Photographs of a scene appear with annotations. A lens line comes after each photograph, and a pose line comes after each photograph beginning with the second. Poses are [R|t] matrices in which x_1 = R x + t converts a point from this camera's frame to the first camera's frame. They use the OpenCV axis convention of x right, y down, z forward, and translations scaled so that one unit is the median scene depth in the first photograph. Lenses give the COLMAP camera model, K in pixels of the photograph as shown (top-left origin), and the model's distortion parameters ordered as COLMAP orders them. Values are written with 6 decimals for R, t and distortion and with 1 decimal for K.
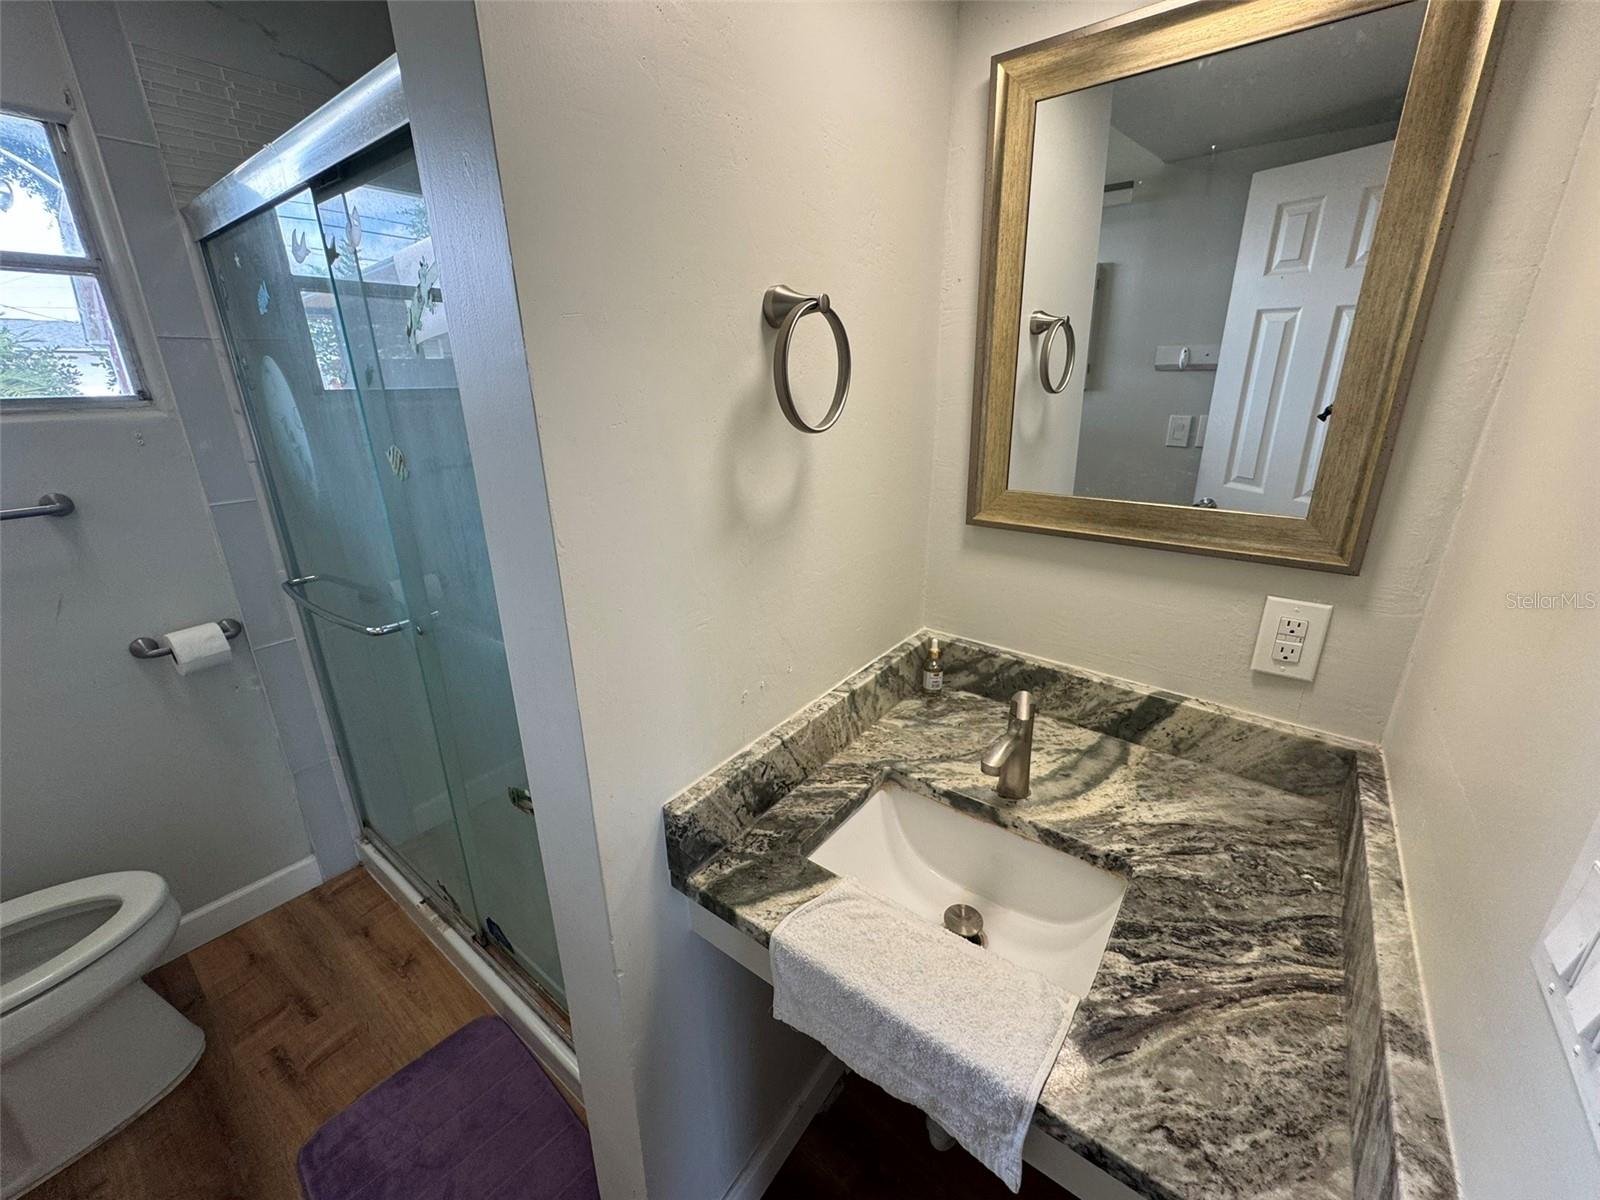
lens RADIAL K [[639.1, 0, 796.9], [0, 639.1, 597.0], [0, 0, 1]] dist [-0.005623, 0.001080]
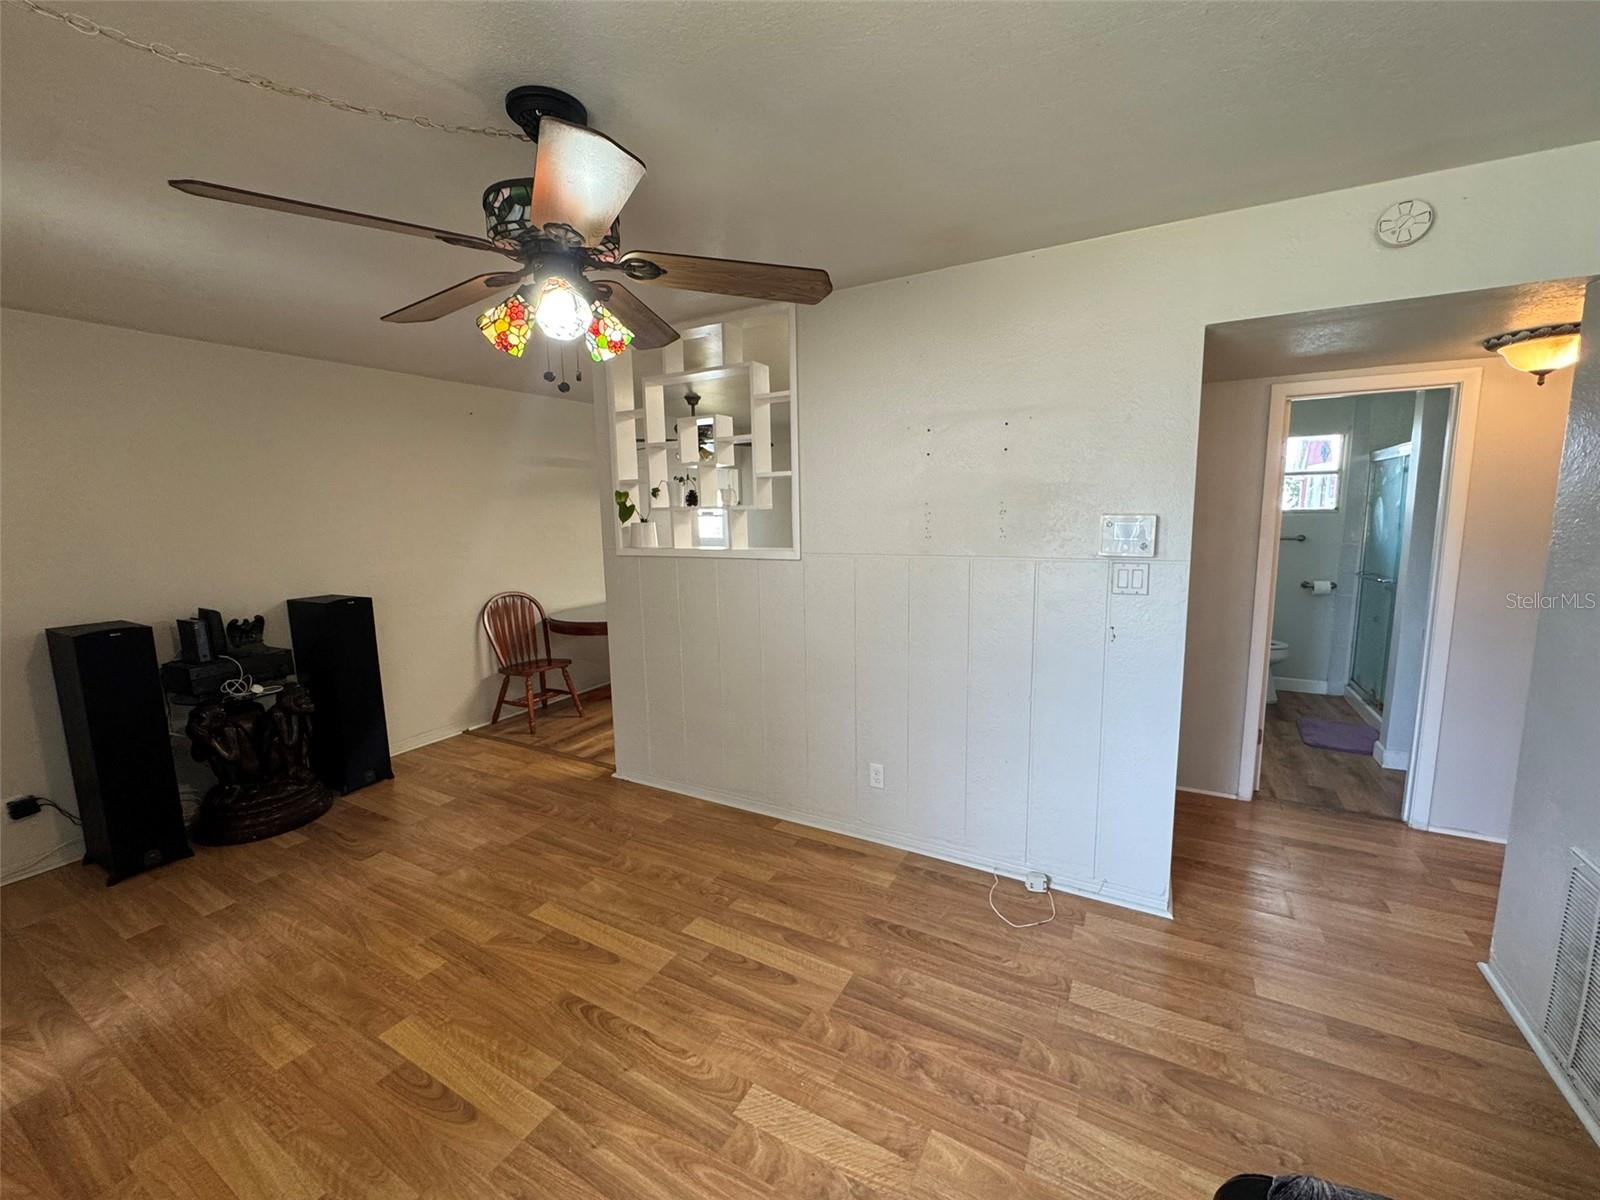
lens RADIAL K [[639.1, 0, 805.0], [0, 639.1, 594.0], [0, 0, 1]] dist [-0.005623, 0.001080]
pose [[0.148085, 0.146209, -0.978107, 2.449322], [-0.301190, 0.948698, 0.096213, 0.809696], [0.941995, 0.280349, 0.184525, -2.740946]]
